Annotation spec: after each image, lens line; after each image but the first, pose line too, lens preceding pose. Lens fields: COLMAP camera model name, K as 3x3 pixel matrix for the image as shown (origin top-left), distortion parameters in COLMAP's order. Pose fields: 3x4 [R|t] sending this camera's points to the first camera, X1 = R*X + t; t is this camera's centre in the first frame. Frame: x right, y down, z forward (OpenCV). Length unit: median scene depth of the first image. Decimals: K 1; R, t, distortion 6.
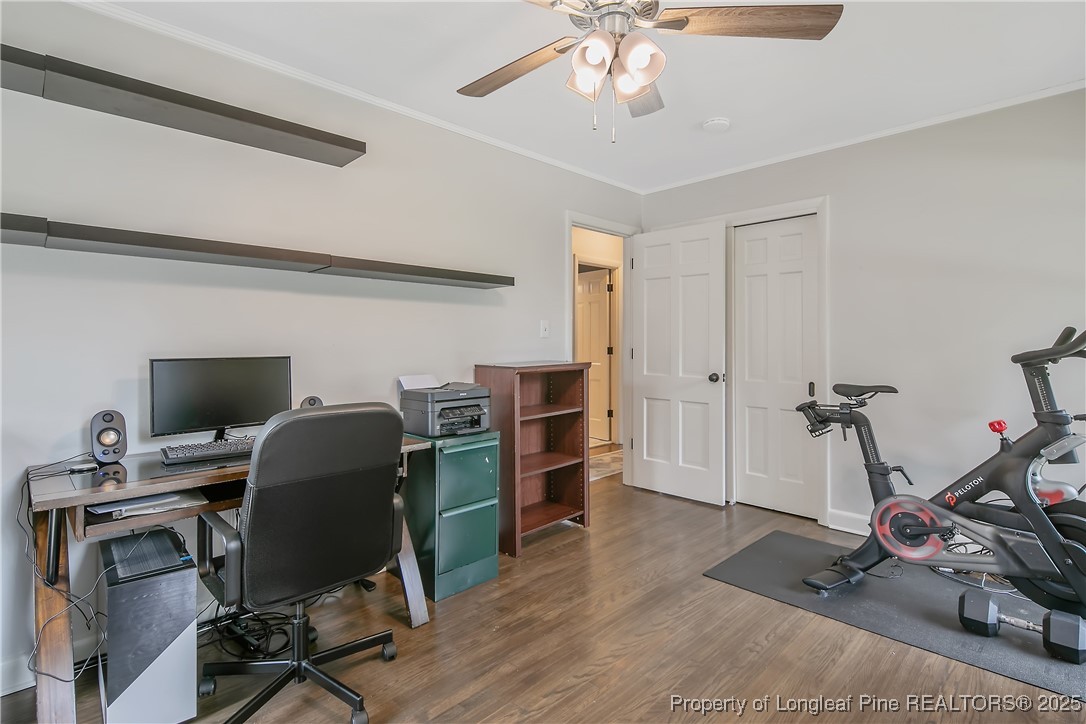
lens RADIAL K [[516.9, 0, 547.7], [0, 516.9, 347.8], [0, 0, 1]] dist [-0.001051, -0.000334]
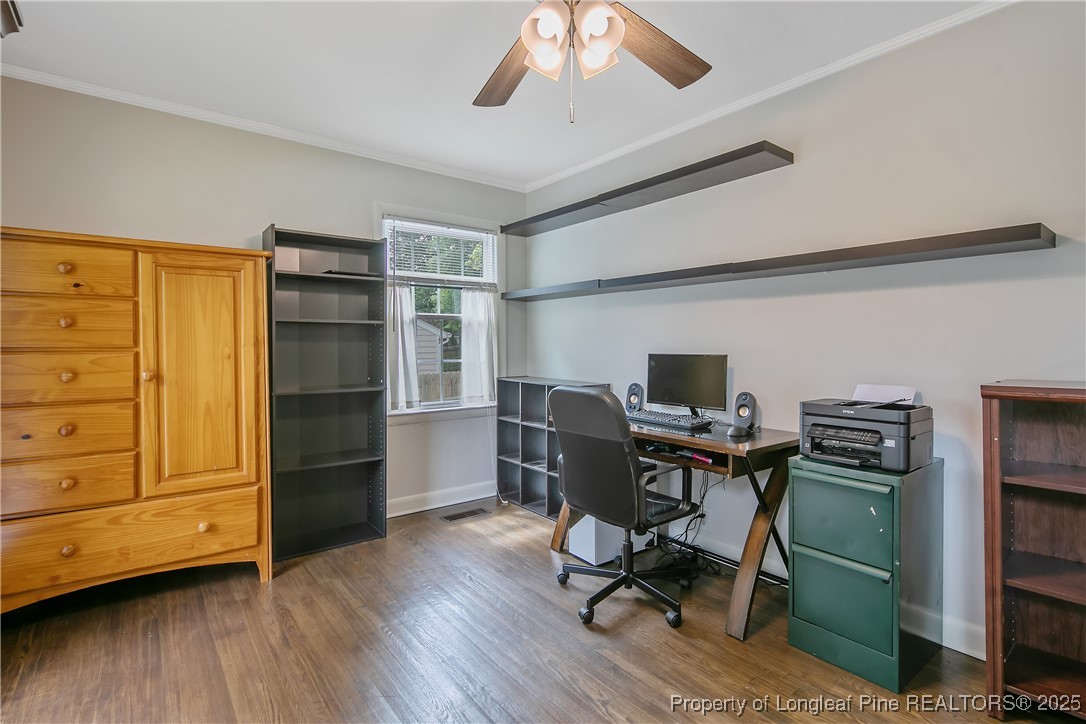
lens RADIAL K [[523.0, 0, 538.5], [0, 523.0, 351.6], [0, 0, 1]] dist [-0.000279, -0.001700]
pose [[-0.130137, 0.013794, -0.991400, 0.727263], [-0.002502, 0.999895, 0.014241, -0.007269], [0.991493, 0.004334, -0.130089, 0.731668]]
